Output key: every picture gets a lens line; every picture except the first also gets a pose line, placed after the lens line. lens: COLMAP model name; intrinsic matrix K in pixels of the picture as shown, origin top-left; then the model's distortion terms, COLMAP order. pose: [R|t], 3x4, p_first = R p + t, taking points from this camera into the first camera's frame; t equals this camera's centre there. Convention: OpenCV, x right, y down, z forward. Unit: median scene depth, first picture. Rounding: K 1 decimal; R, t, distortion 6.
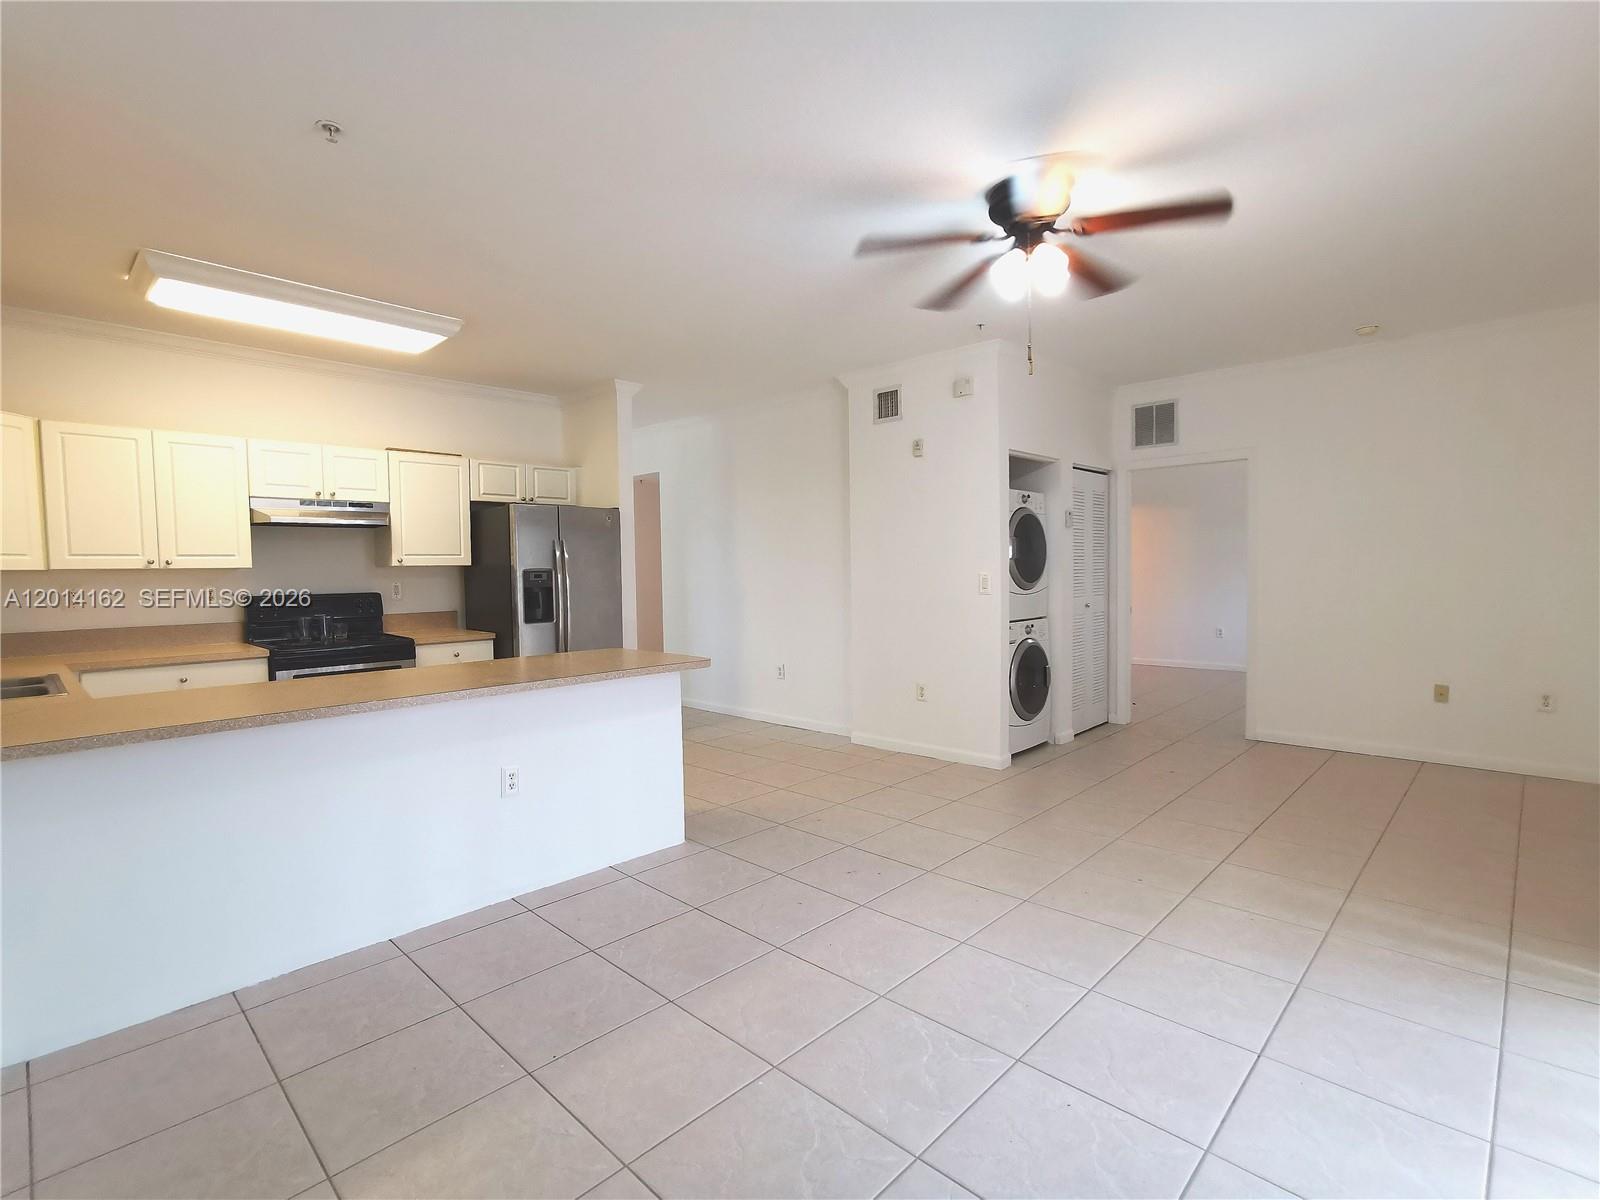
lens RADIAL K [[769.5, 0, 800.0], [0, 769.5, 600.0], [0, 0, 1]] dist [-0.005058, -0.000345]
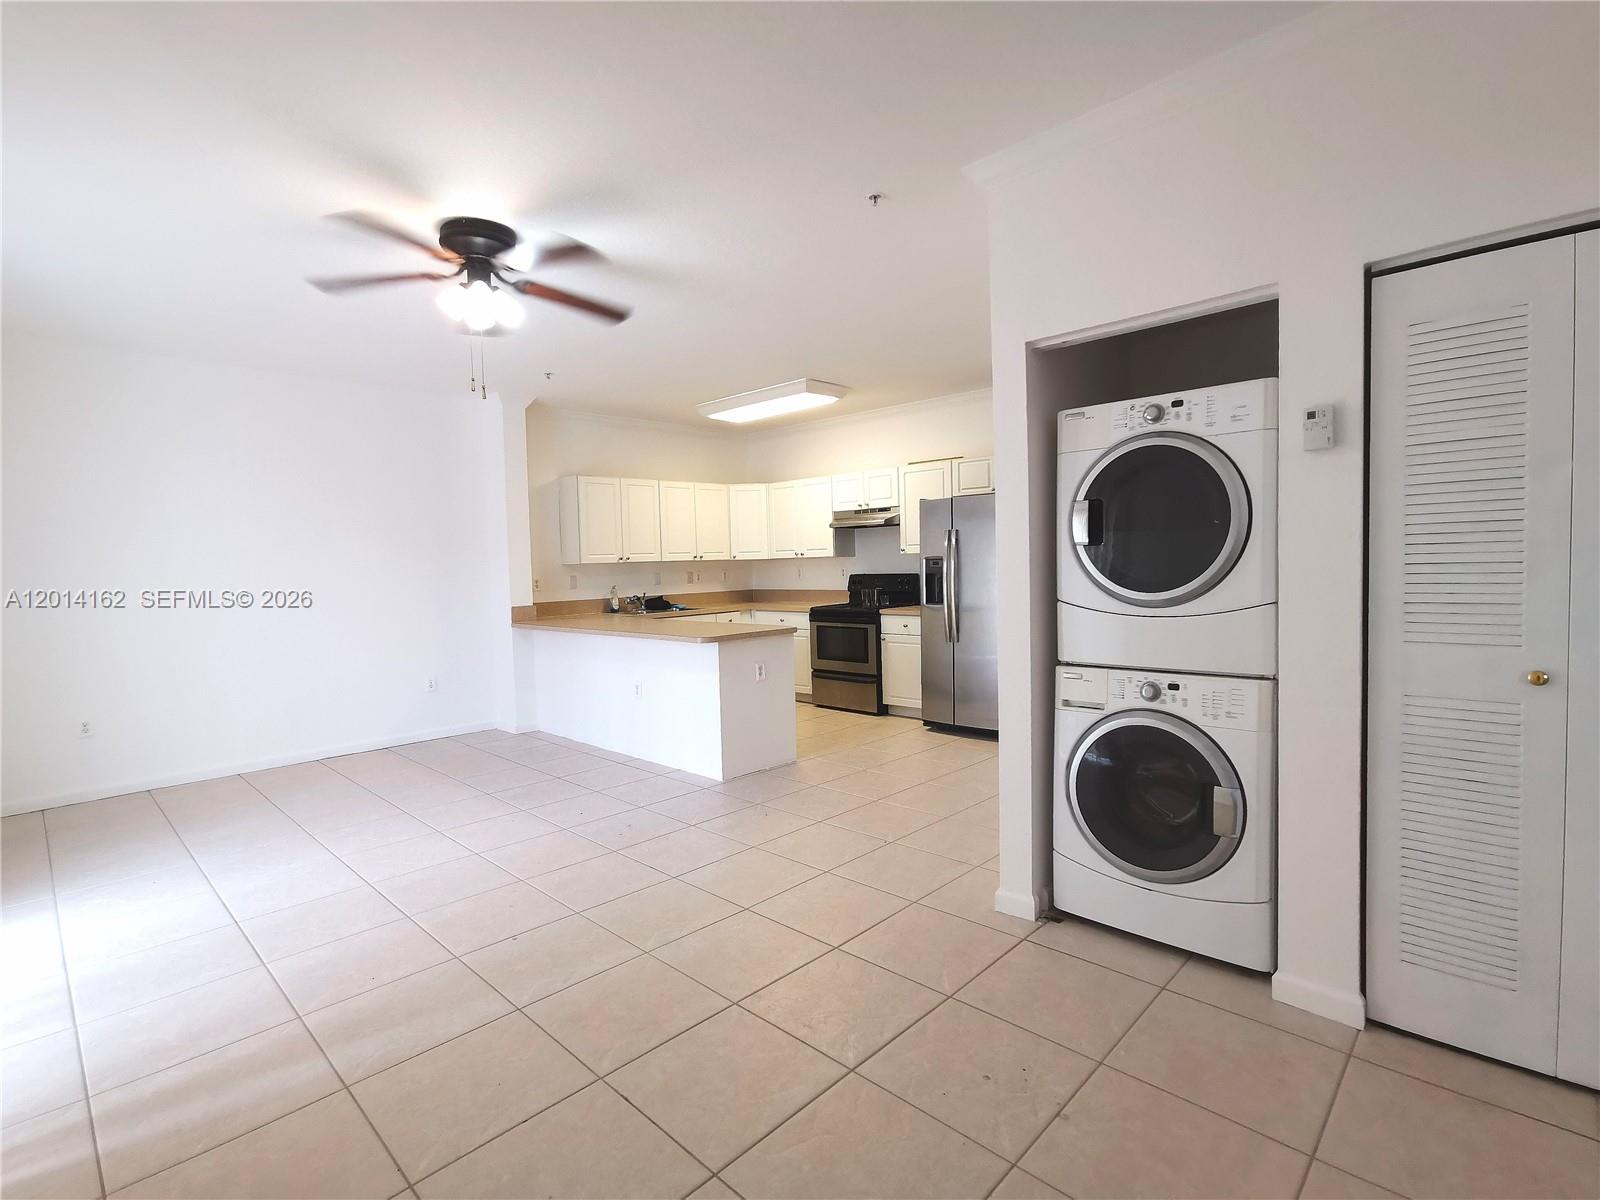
lens RADIAL K [[769.5, 0, 800.0], [0, 769.5, 600.0], [0, 0, 1]] dist [-0.005058, -0.000345]
pose [[-0.001573, 0.063190, -0.998000, 0.946409], [-0.014371, 0.997897, 0.063206, -0.055383], [0.999895, 0.014442, -0.000661, 0.974334]]
